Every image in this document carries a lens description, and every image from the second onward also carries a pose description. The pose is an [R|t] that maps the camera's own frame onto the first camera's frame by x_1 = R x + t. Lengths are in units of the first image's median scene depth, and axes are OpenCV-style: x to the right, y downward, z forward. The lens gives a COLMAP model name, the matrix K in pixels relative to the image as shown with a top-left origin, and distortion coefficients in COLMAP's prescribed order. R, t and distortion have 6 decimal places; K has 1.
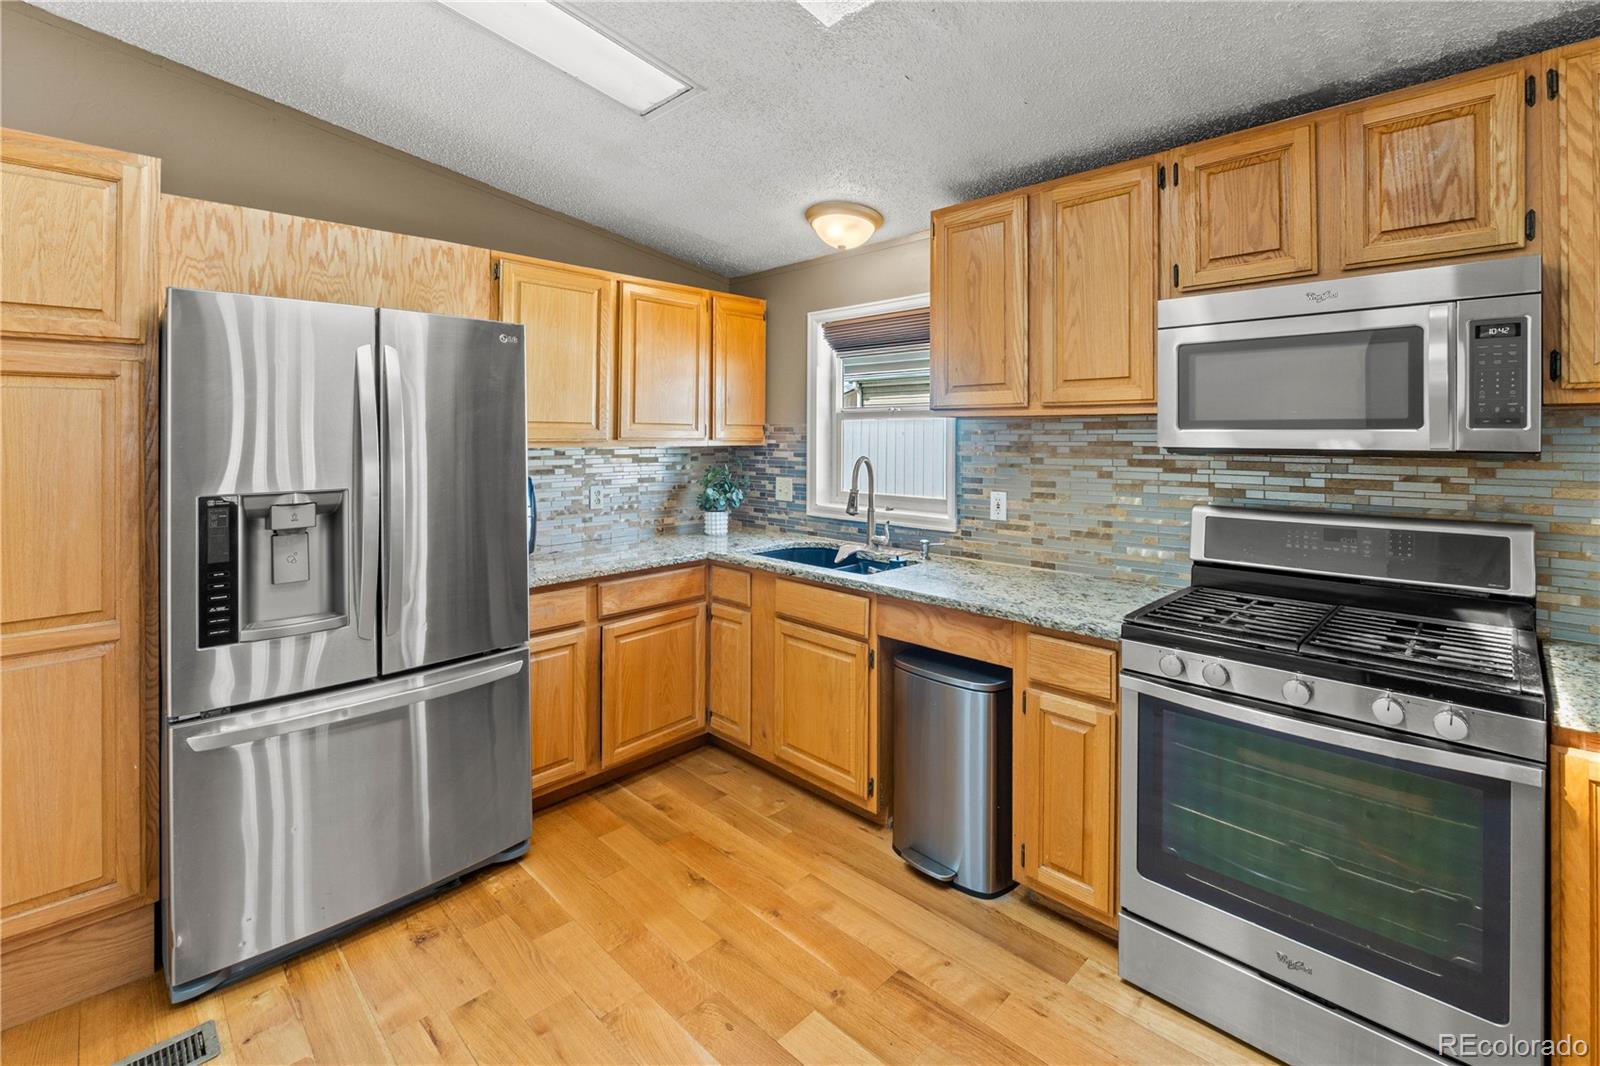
lens RADIAL K [[709.3, 0, 818.4], [0, 709.3, 430.7], [0, 0, 1]] dist [-0.002563, -0.000461]
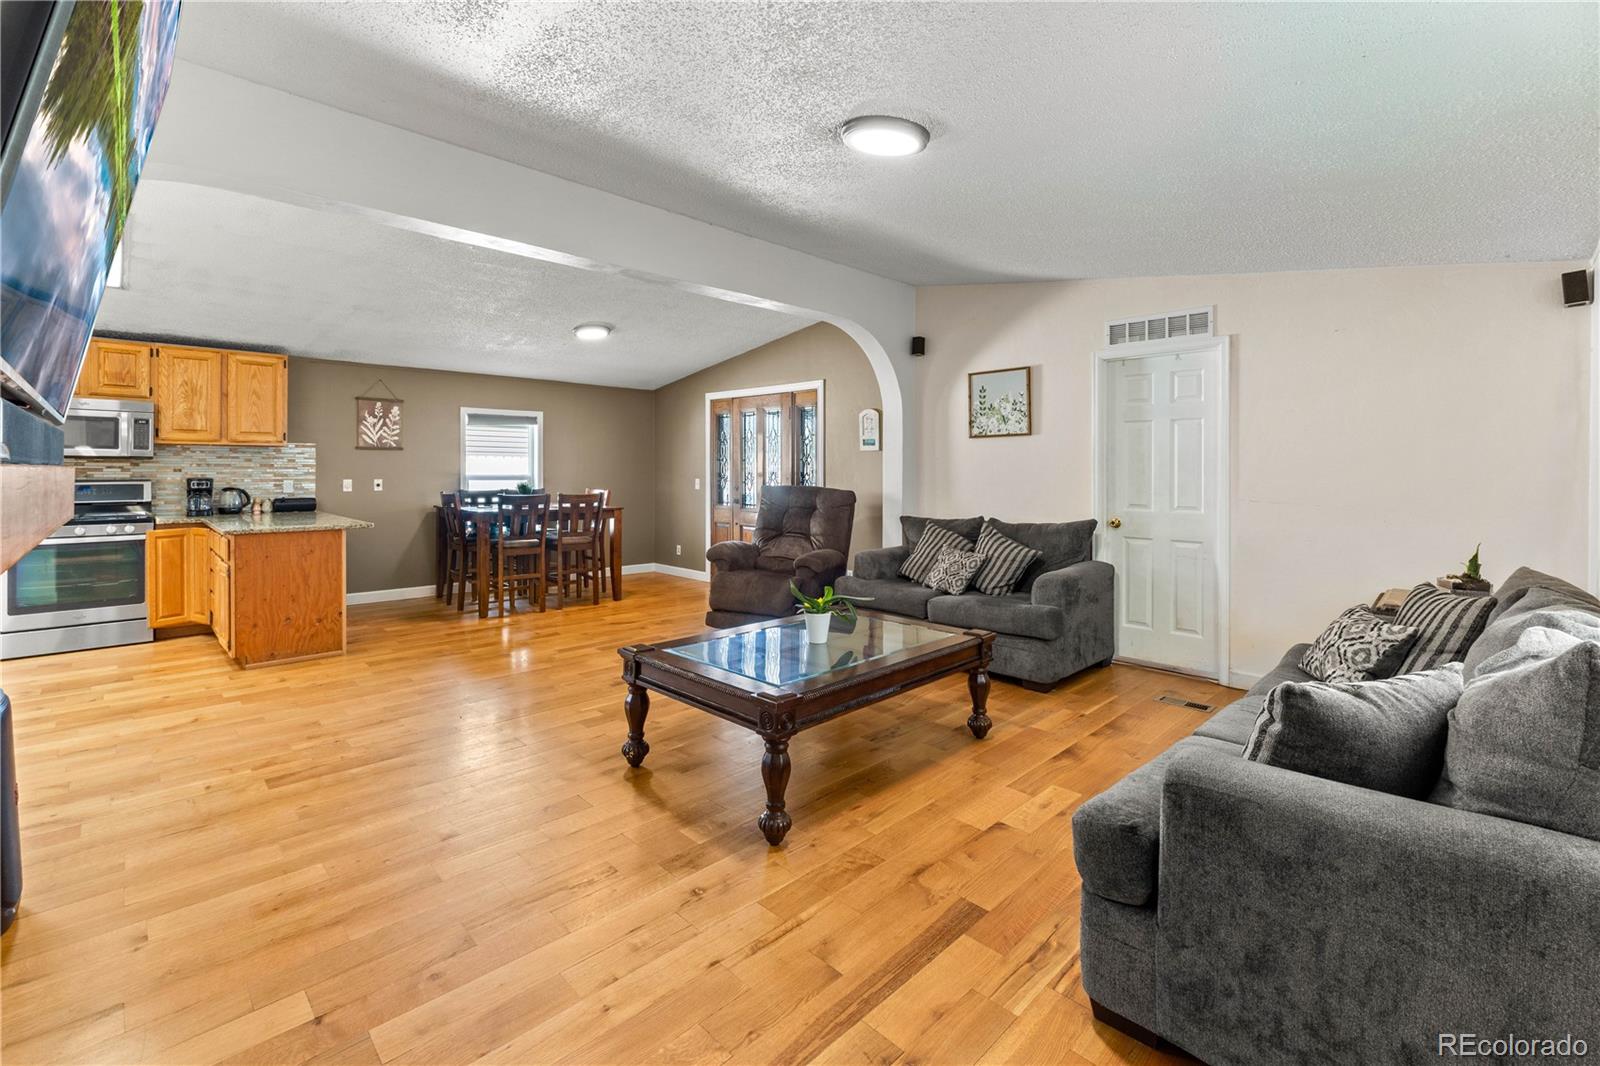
lens RADIAL K [[702.2, 0, 796.1], [0, 702.2, 471.0], [0, 0, 1]] dist [-0.008539, 0.000265]
pose [[0.027410, -0.003263, 0.999619, -1.365618], [-0.013237, 0.999906, 0.003627, 0.026709], [-0.999537, -0.013332, 0.027364, -1.328688]]
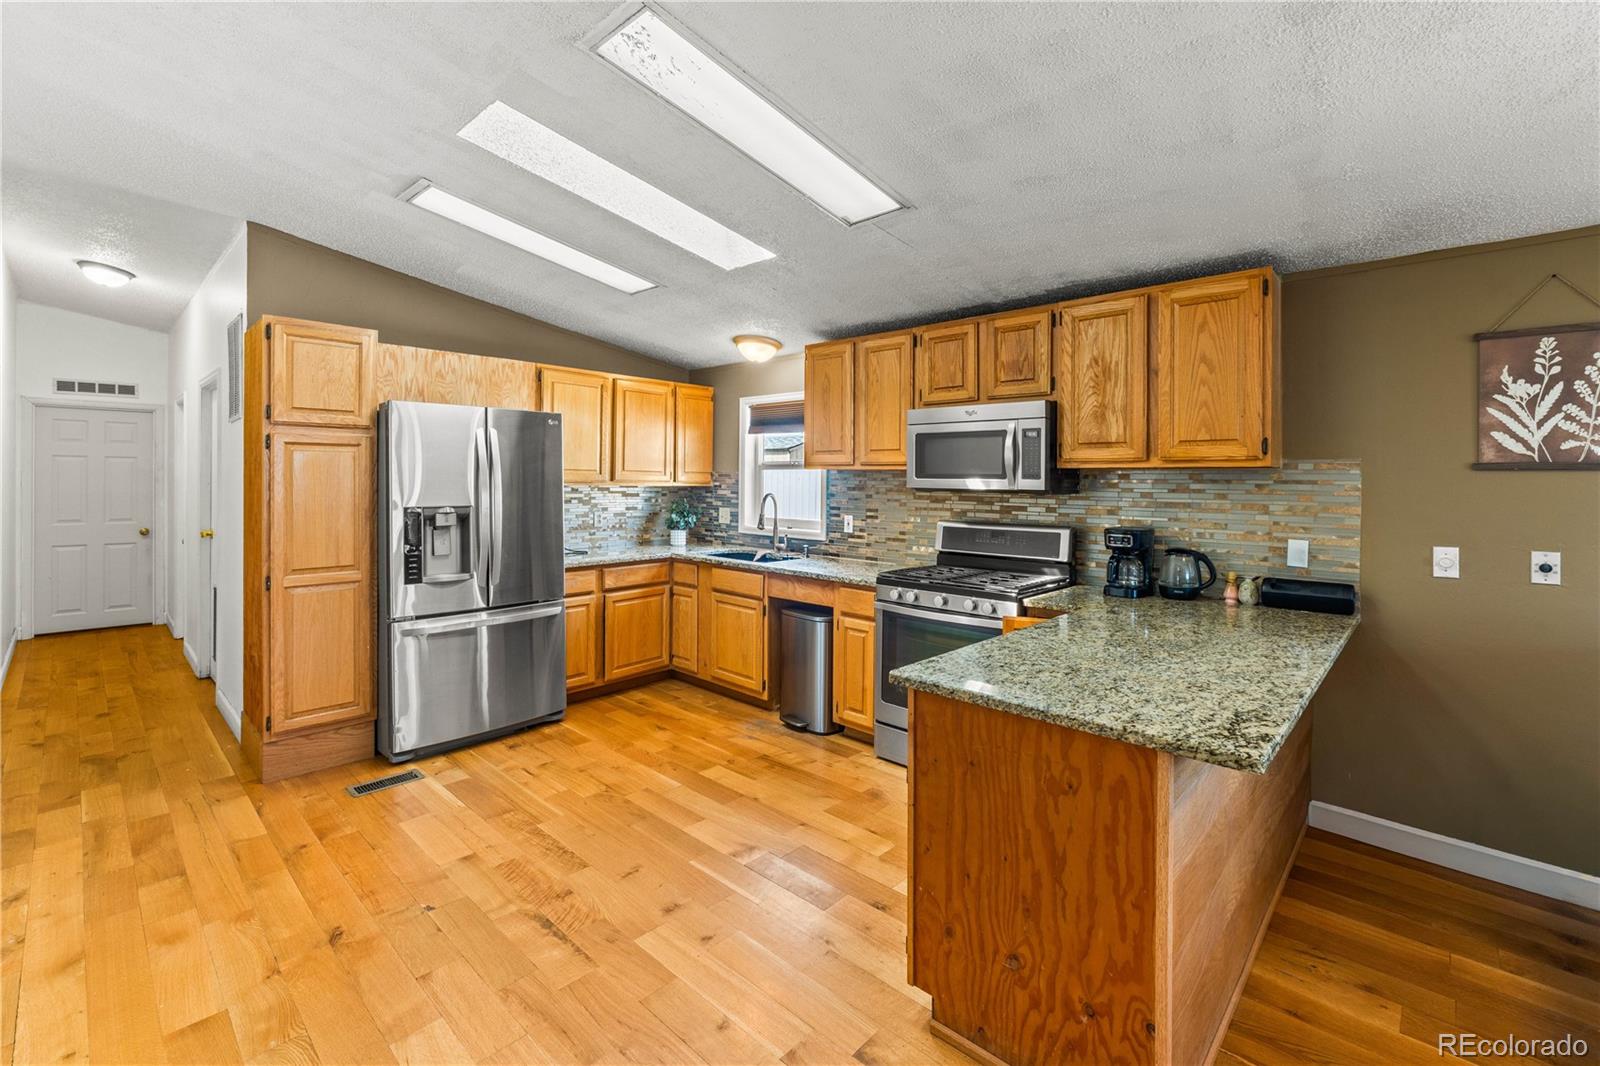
lens RADIAL K [[690.4, 0, 811.3], [0, 690.4, 483.2], [0, 0, 1]] dist [-0.005764, -0.000358]
pose [[0.999617, 0.009348, 0.026044, 0.131675], [-0.009621, 0.999900, 0.010391, -0.003673], [-0.025944, -0.010638, 0.999607, -0.621876]]
